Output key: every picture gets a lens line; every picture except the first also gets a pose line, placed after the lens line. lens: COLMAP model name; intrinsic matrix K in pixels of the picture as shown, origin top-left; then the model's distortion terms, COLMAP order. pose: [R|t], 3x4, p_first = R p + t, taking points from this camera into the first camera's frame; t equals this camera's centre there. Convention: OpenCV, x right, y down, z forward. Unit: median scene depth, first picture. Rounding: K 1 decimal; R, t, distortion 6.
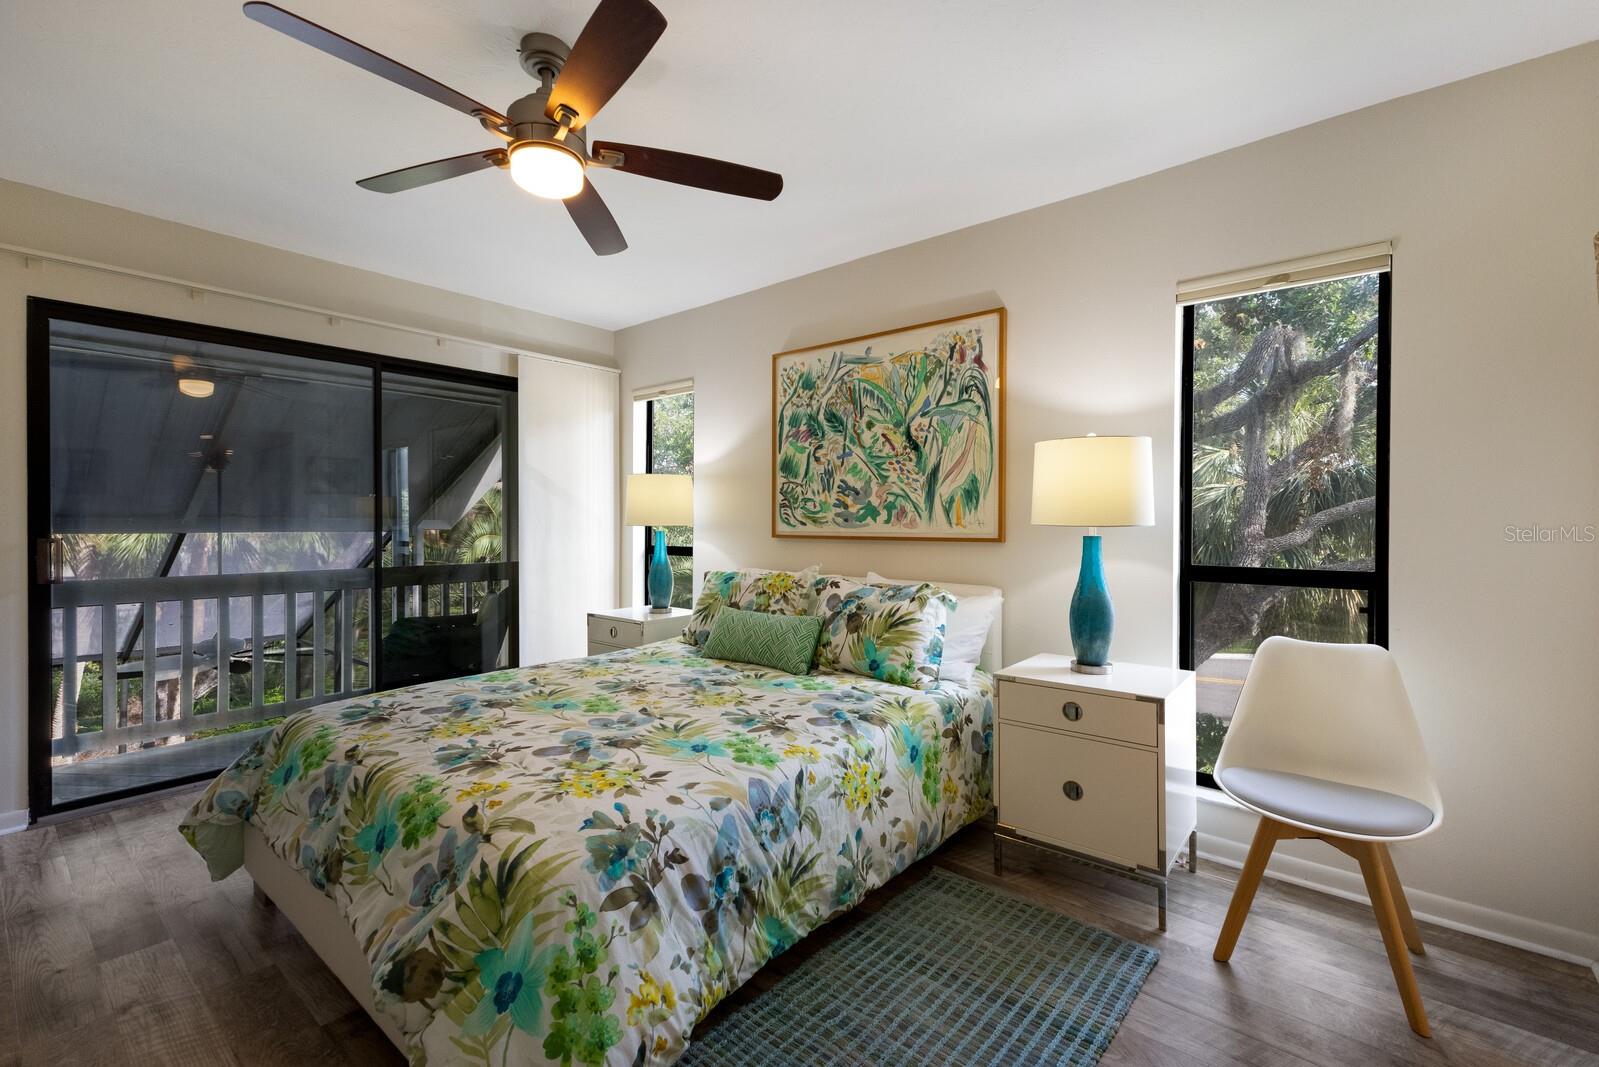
lens RADIAL K [[719.6, 0, 779.2], [0, 719.6, 524.5], [0, 0, 1]] dist [0.014899, 0.000174]
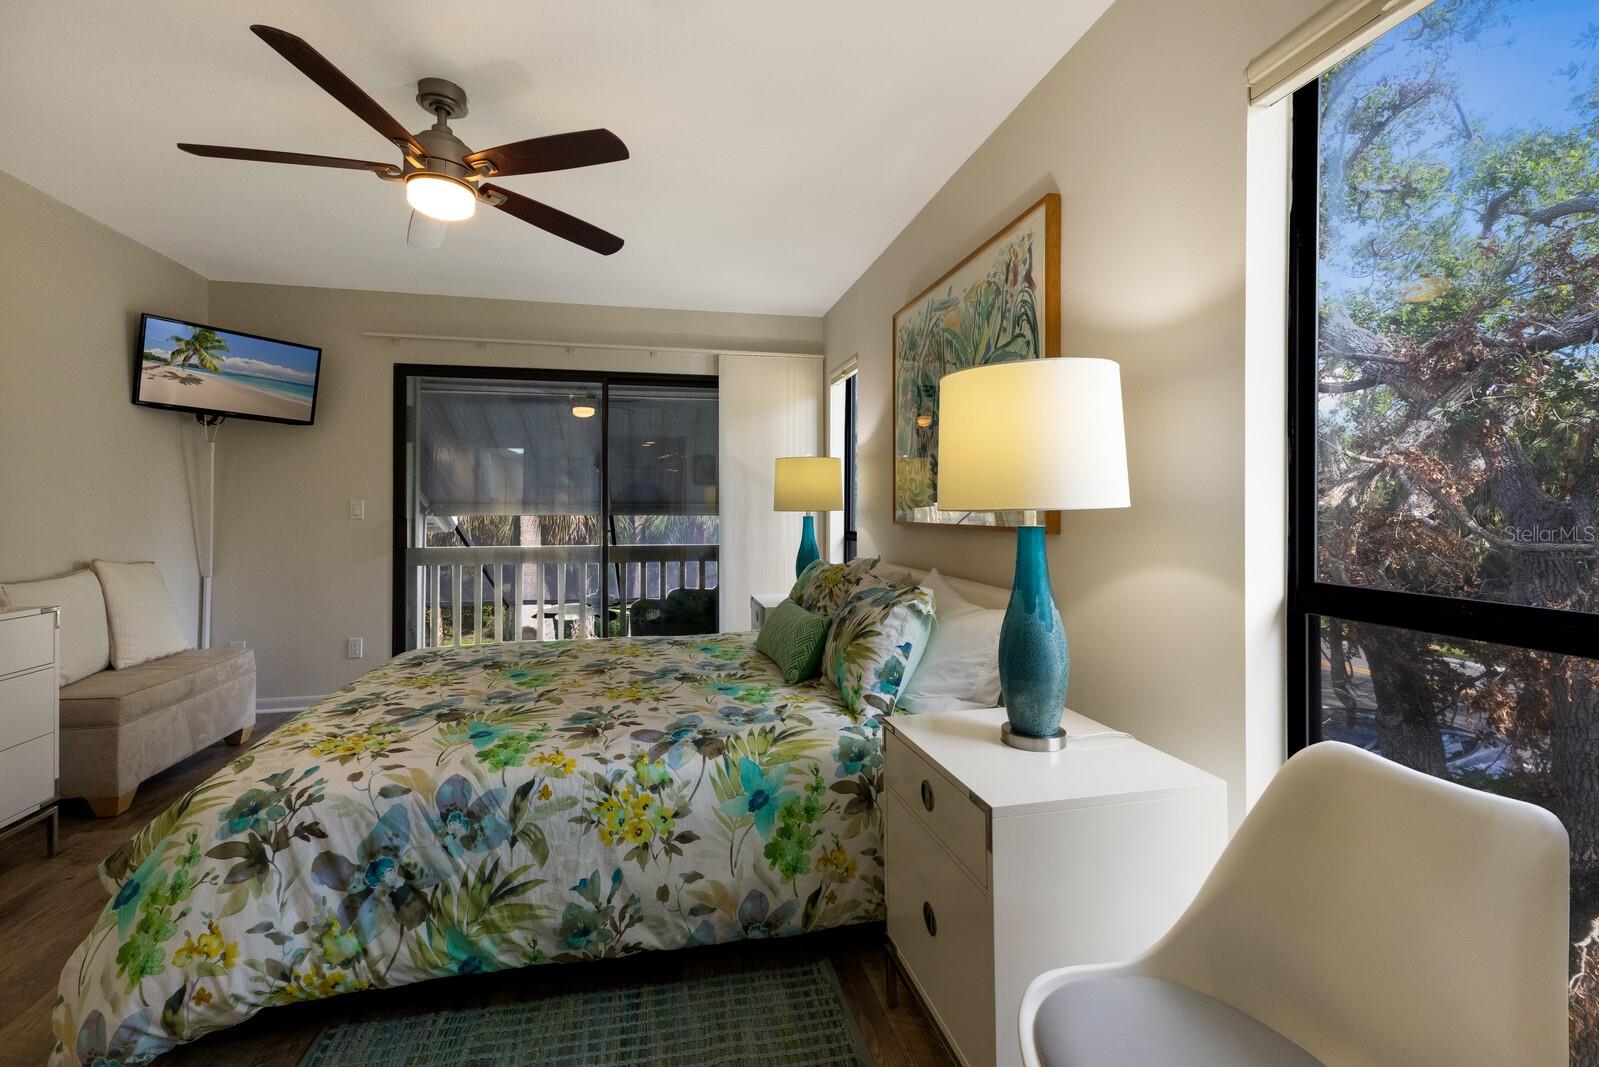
lens RADIAL K [[699.7, 0, 773.5], [0, 699.7, 502.1], [0, 0, 1]] dist [0.014797, -0.002537]
pose [[0.786106, -0.008447, -0.618033, 0.532460], [0.002369, 0.999940, -0.010654, 0.000432], [0.618087, 0.006911, 0.786080, 0.320614]]
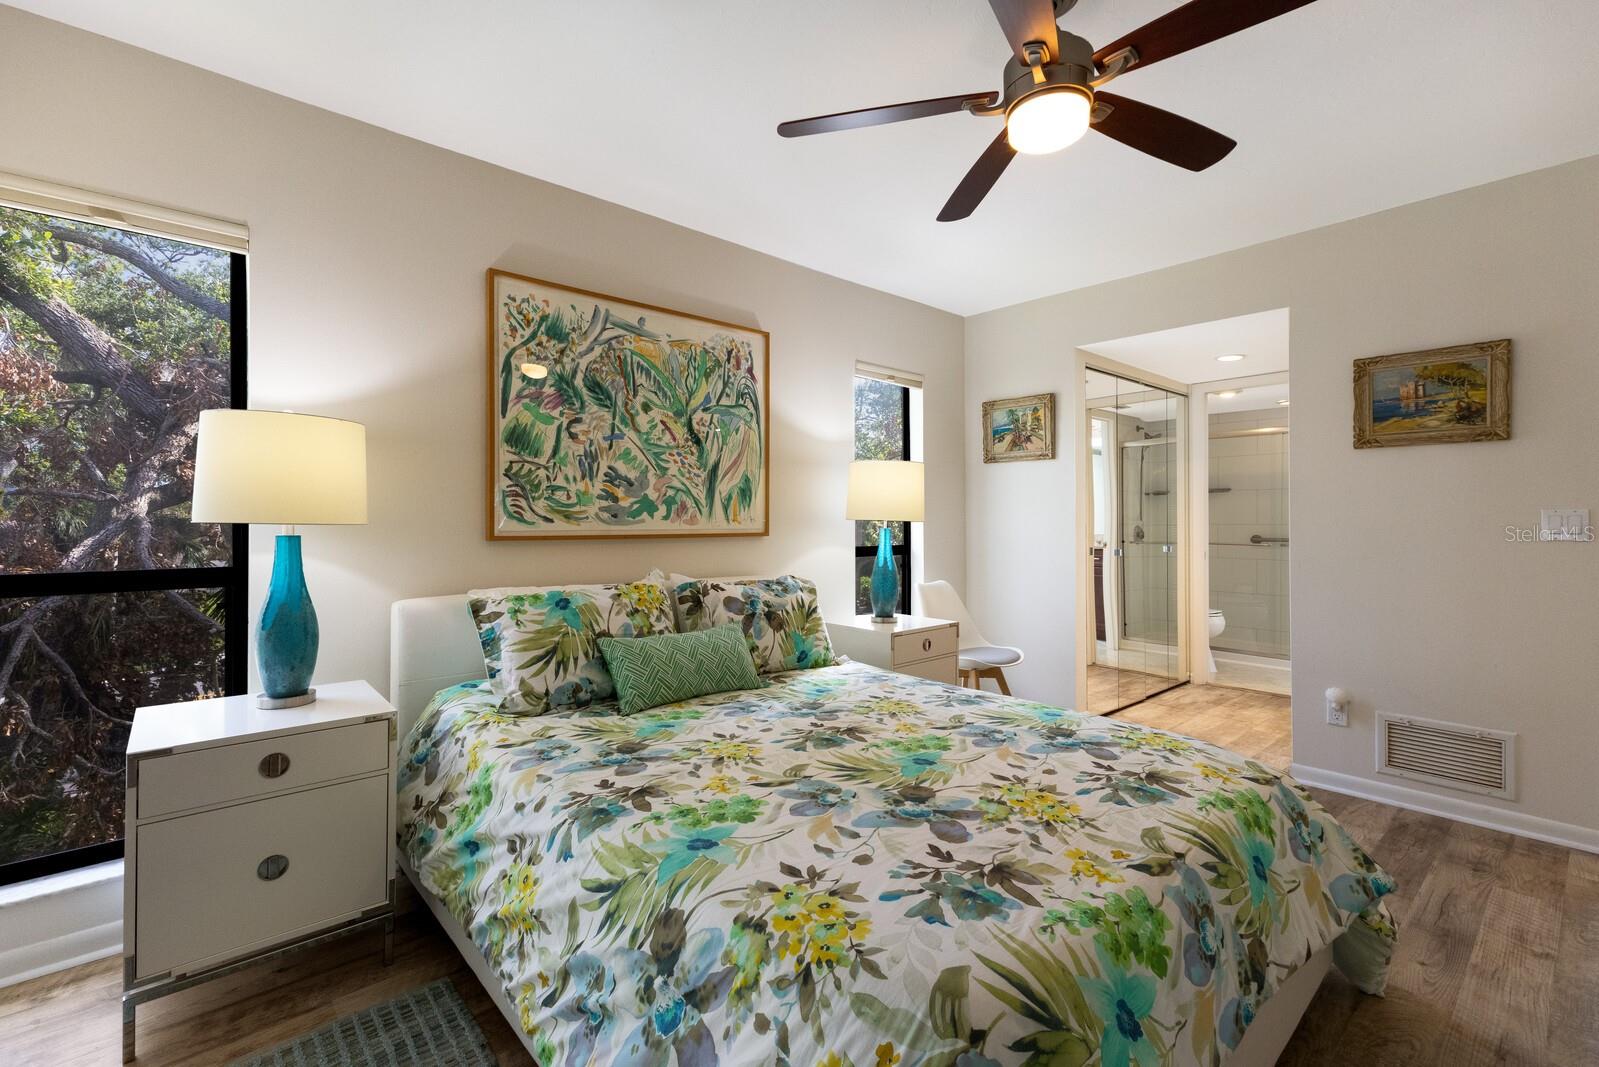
lens RADIAL K [[699.7, 0, 786.0], [0, 699.7, 524.4], [0, 0, 1]] dist [0.014797, -0.002537]
pose [[0.134302, -0.006903, 0.990916, -0.824737], [0.001968, 0.999976, 0.006700, -0.001169], [-0.990938, 0.001051, 0.134313, 0.847322]]
